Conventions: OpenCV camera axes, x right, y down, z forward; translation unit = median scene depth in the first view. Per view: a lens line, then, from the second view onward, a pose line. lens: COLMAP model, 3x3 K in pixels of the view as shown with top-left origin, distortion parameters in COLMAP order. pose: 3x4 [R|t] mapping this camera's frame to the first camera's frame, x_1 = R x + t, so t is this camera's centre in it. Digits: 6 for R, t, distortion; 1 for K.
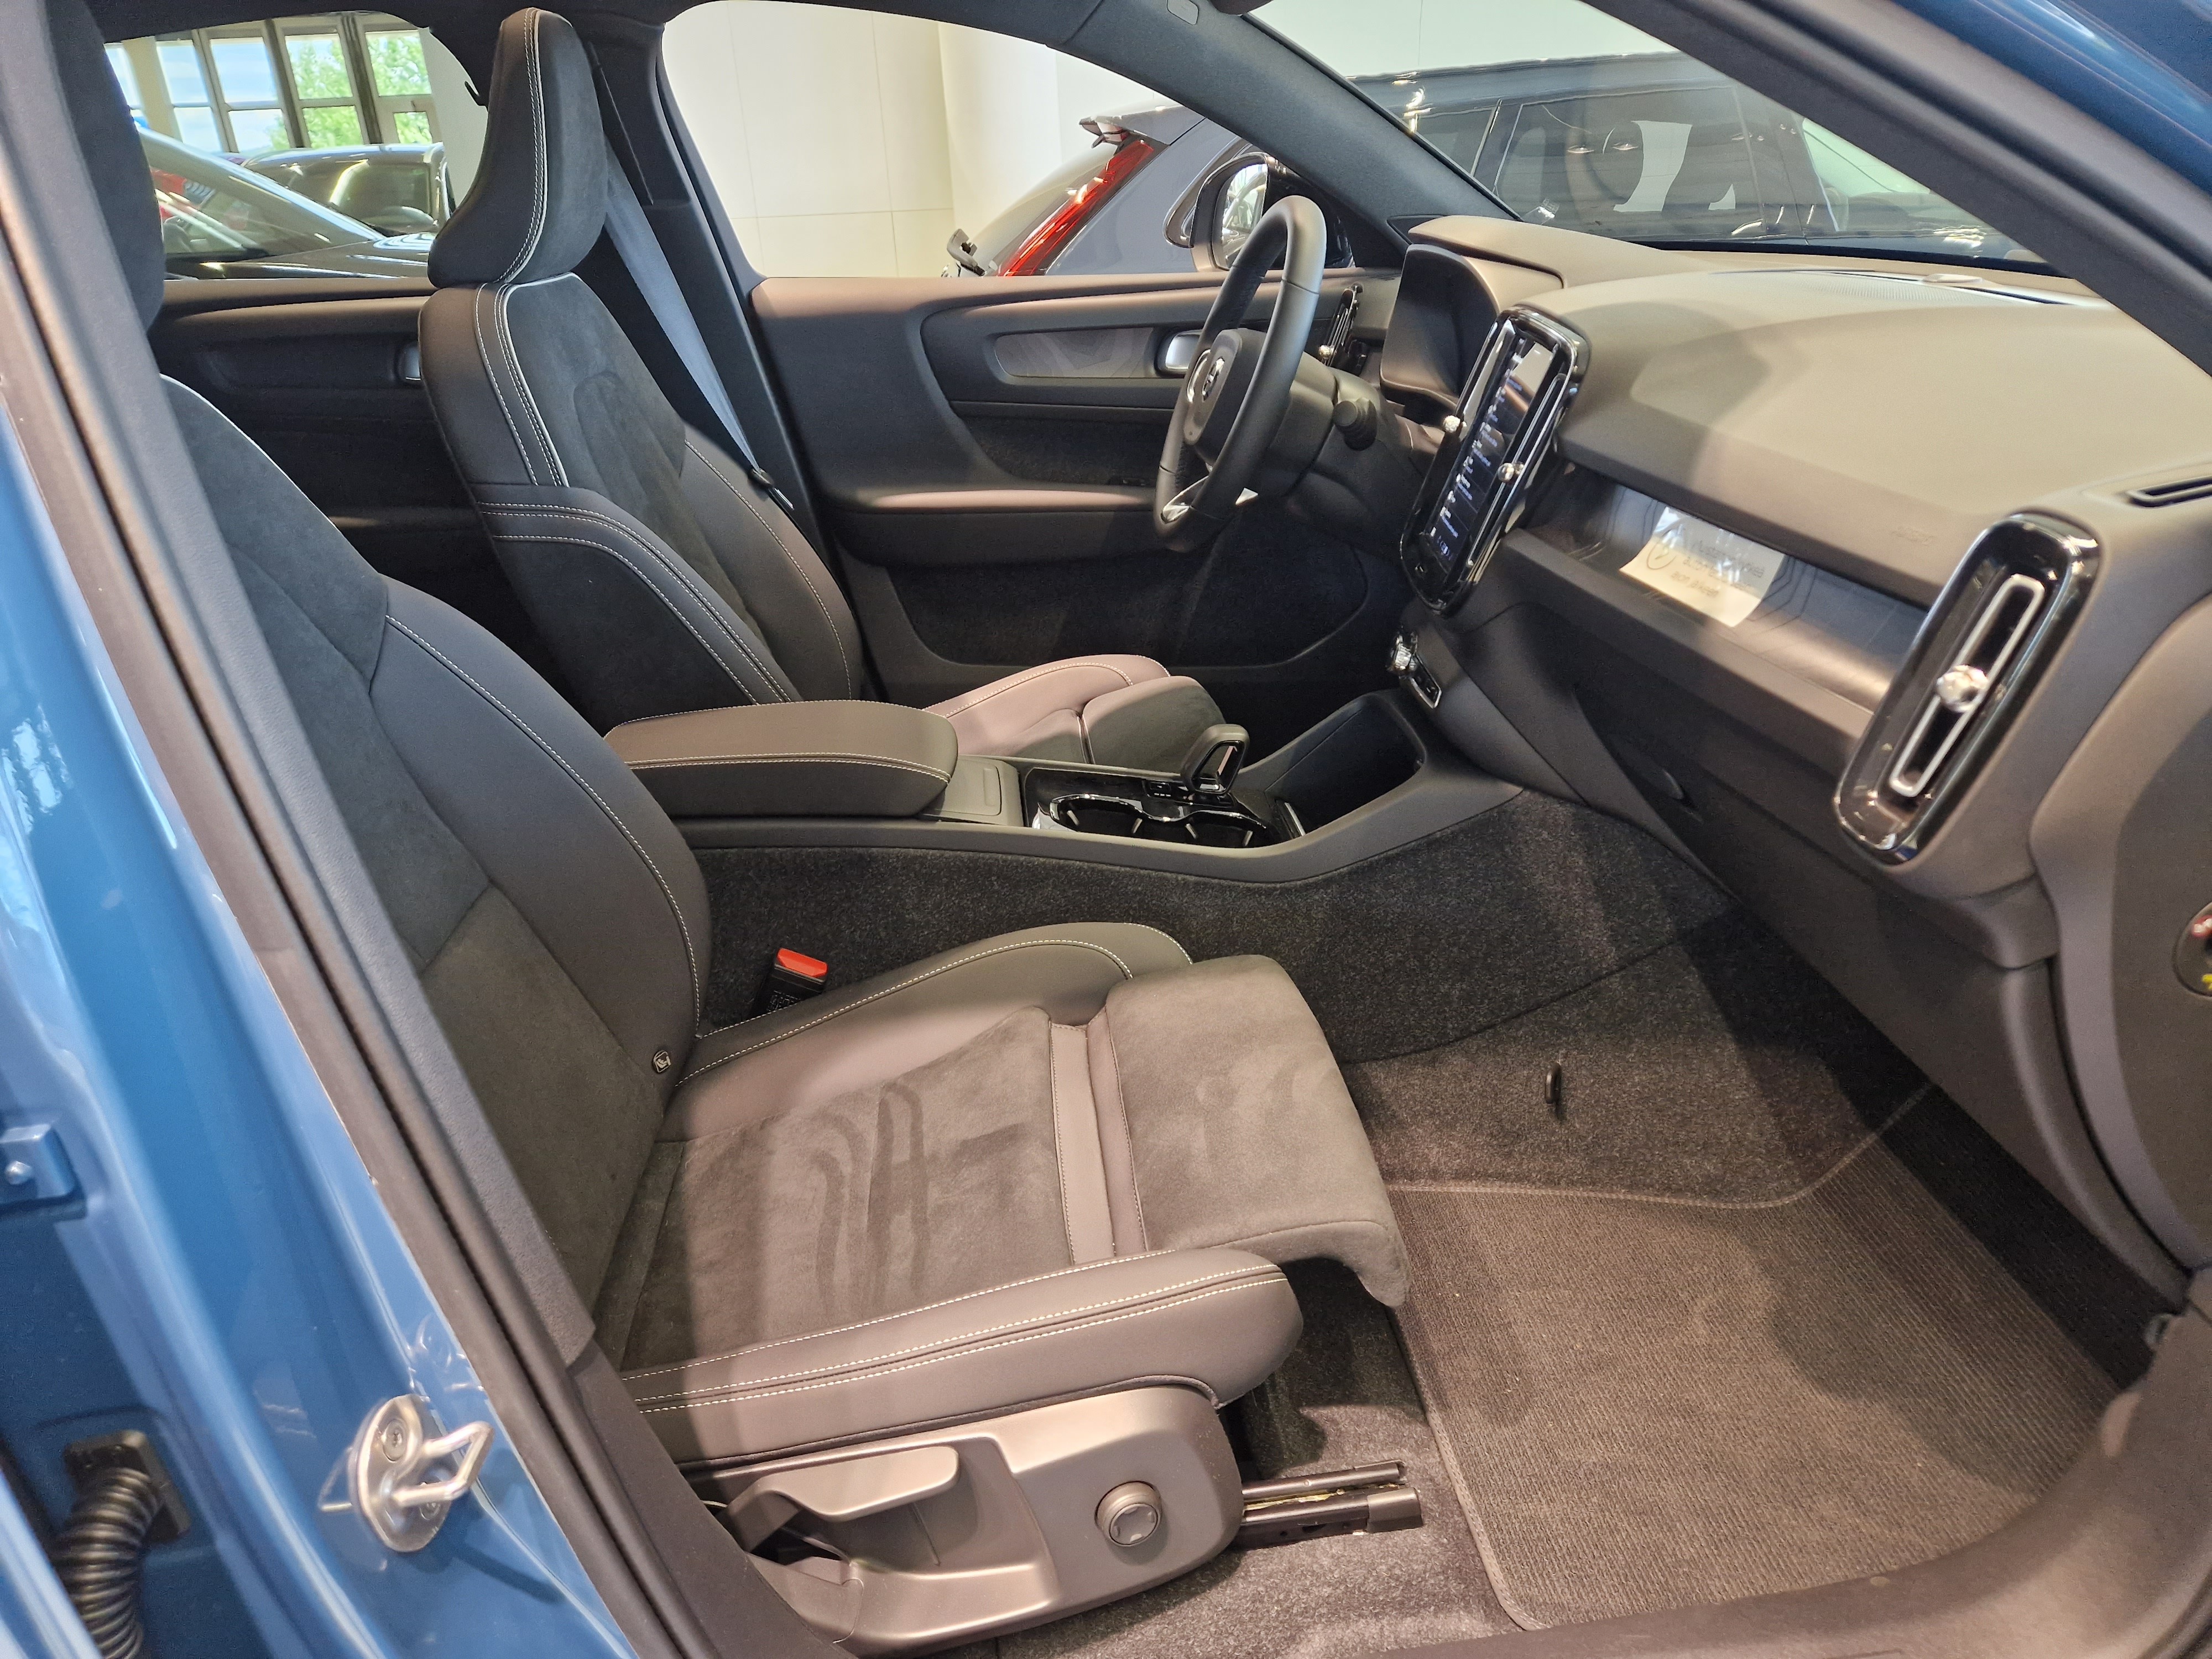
lens RADIAL K [[1478.7, 0, 1101.4], [0, 1478.7, 835.9], [0, 0, 1]] dist [0.044599, -0.035357]
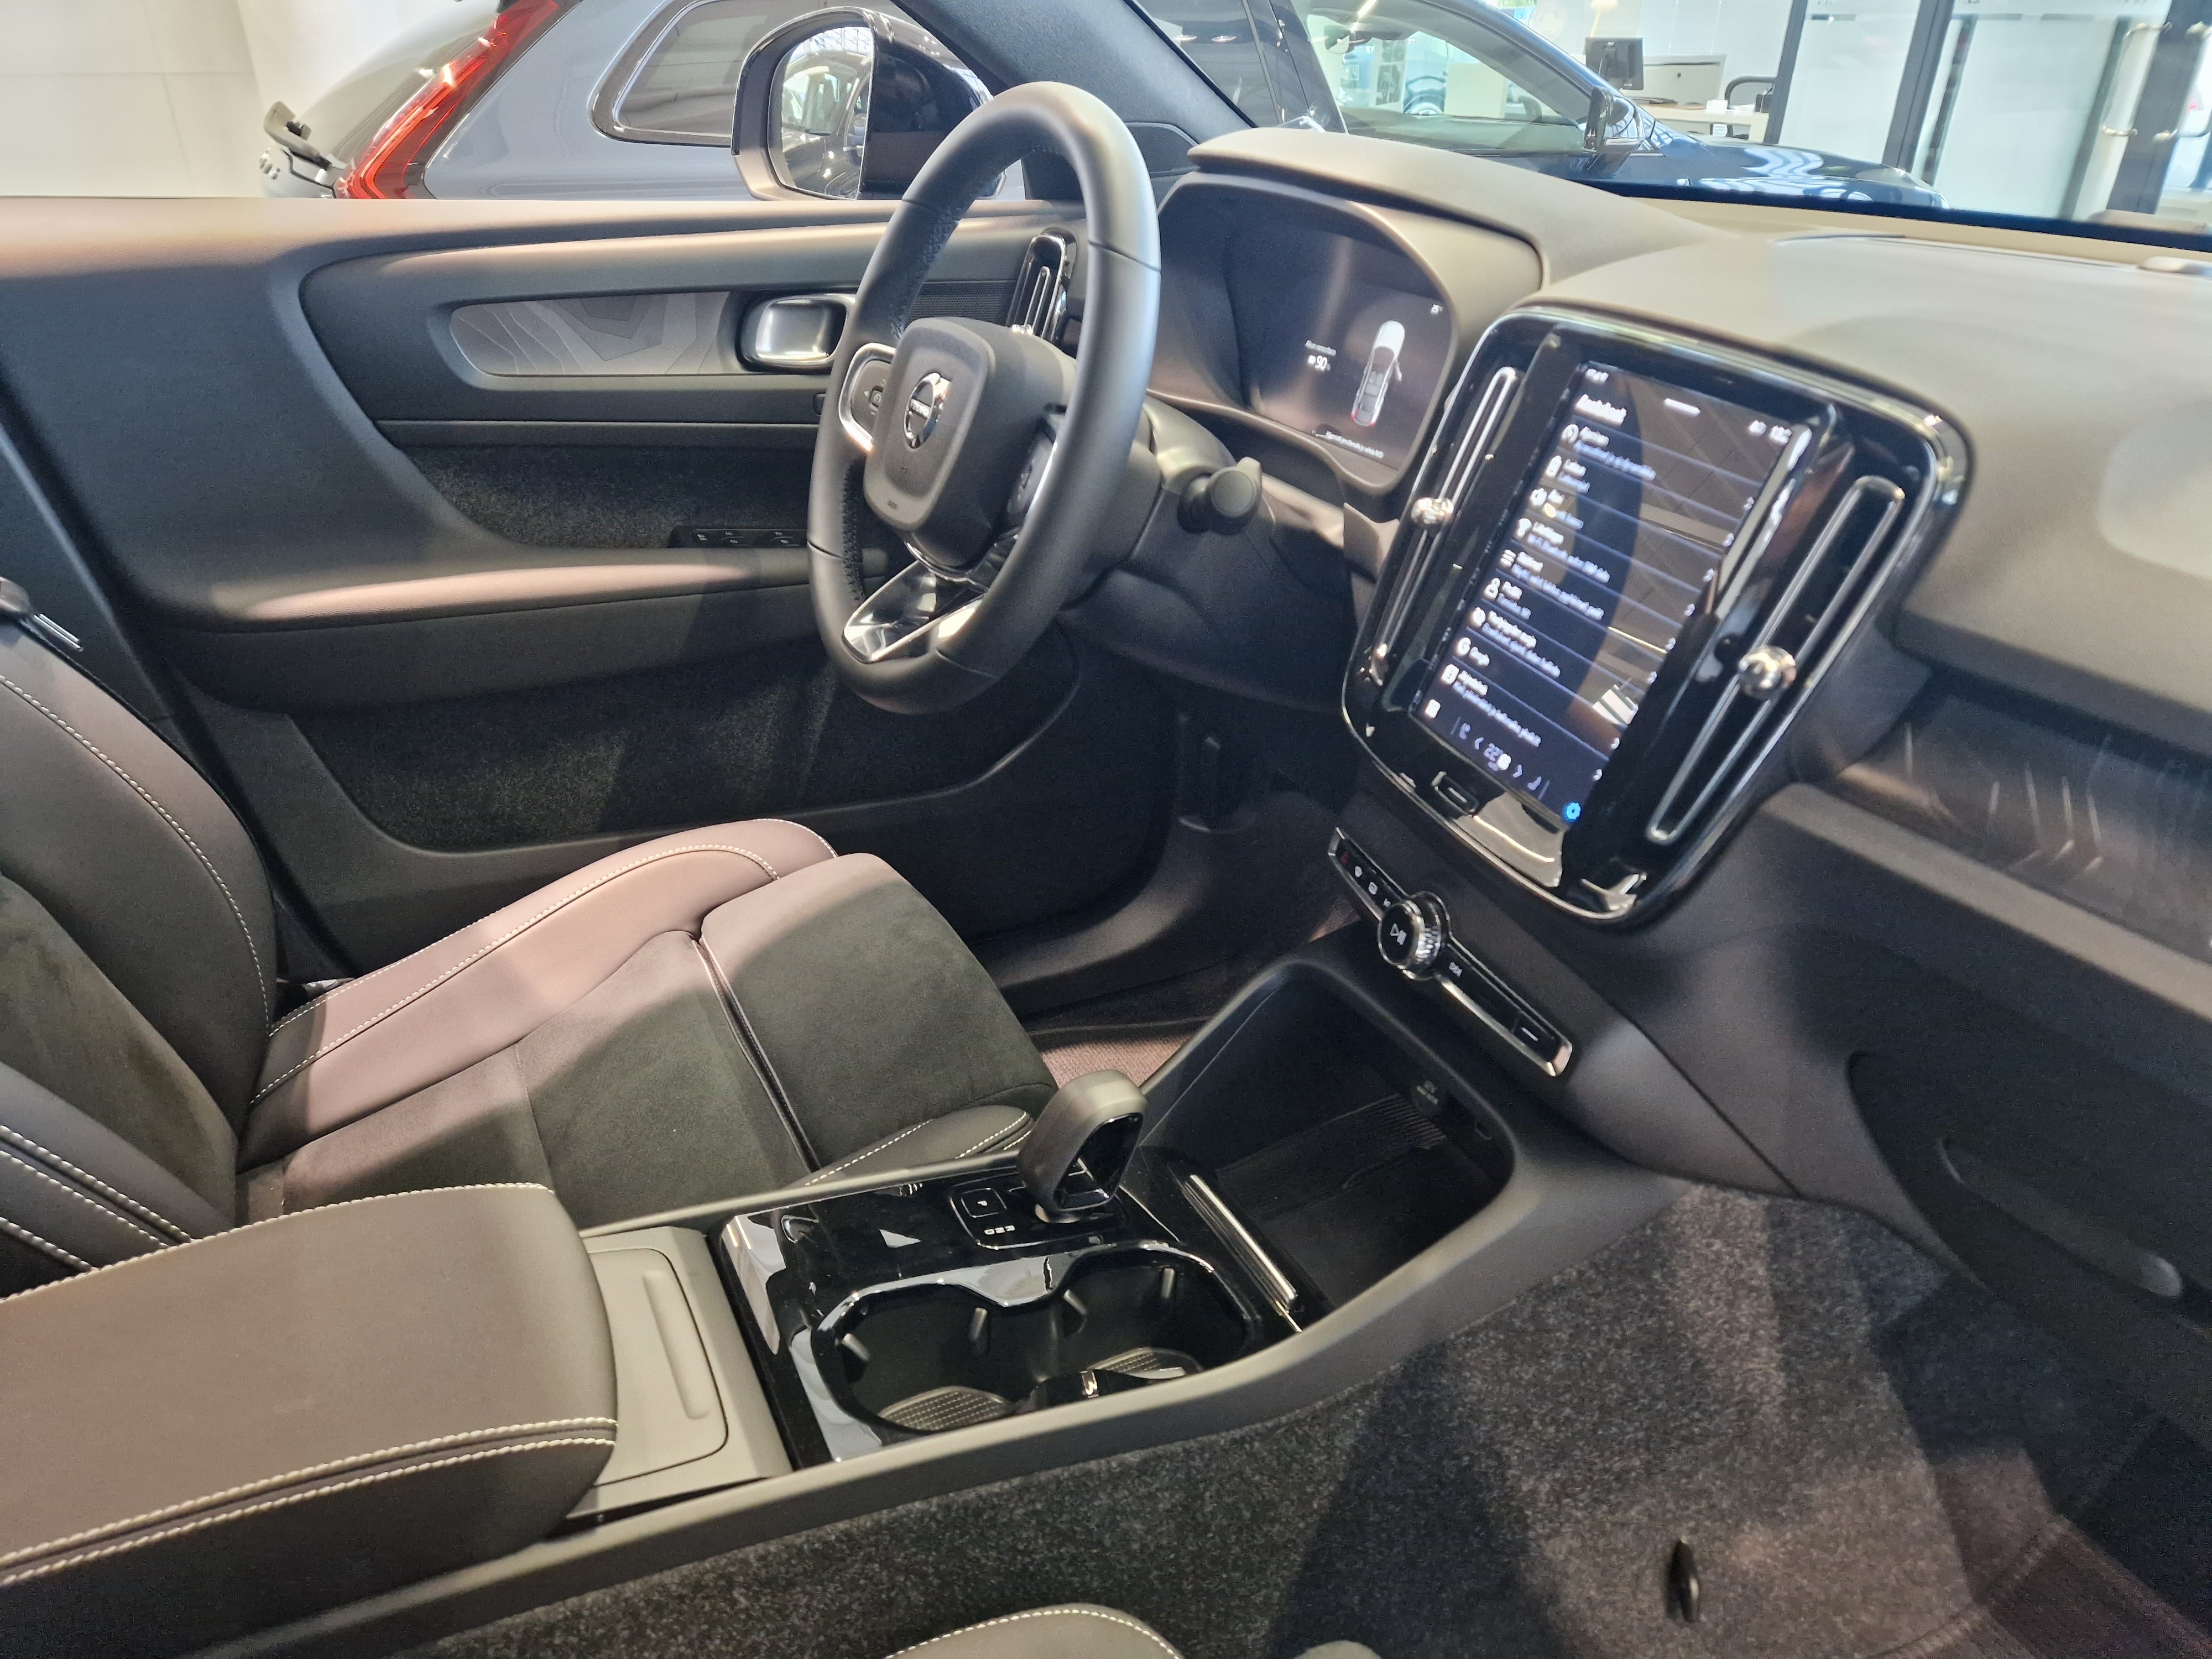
lens RADIAL K [[1478.7, 0, 1104.8], [0, 1478.7, 826.9], [0, 0, 1]] dist [0.044599, -0.035357]
pose [[0.924743, -0.130621, 0.357475, -0.088170], [0.110903, 0.990981, 0.075212, -0.192667], [-0.364075, -0.029907, 0.930889, 0.461568]]
